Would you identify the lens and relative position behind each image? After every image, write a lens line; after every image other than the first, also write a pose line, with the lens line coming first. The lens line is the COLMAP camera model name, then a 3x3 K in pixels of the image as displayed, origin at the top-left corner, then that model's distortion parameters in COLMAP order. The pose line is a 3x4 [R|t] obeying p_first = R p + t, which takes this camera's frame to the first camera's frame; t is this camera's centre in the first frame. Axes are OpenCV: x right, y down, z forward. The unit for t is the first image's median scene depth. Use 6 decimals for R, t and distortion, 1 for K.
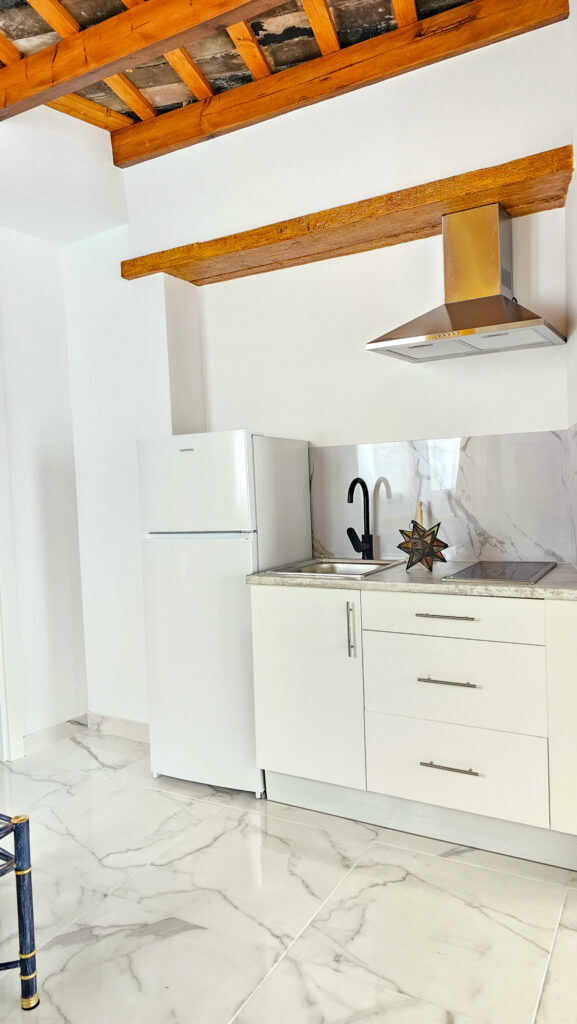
lens RADIAL K [[678.4, 0, 289.0], [0, 678.4, 503.1], [0, 0, 1]] dist [0.045655, -0.021624]
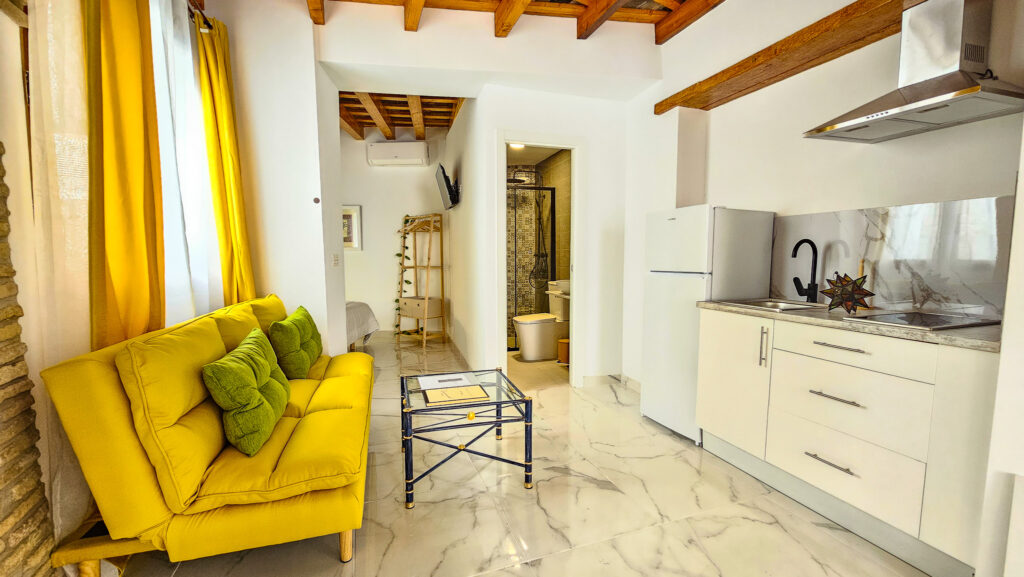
lens RADIAL K [[411.0, 0, 510.8], [0, 411.0, 288.8], [0, 0, 1]] dist [-0.003408, -0.000551]
pose [[0.763584, 0.092068, -0.639111, 0.194726], [-0.050186, 0.995251, 0.083412, 0.022103], [0.643755, -0.031618, 0.764578, 0.028537]]
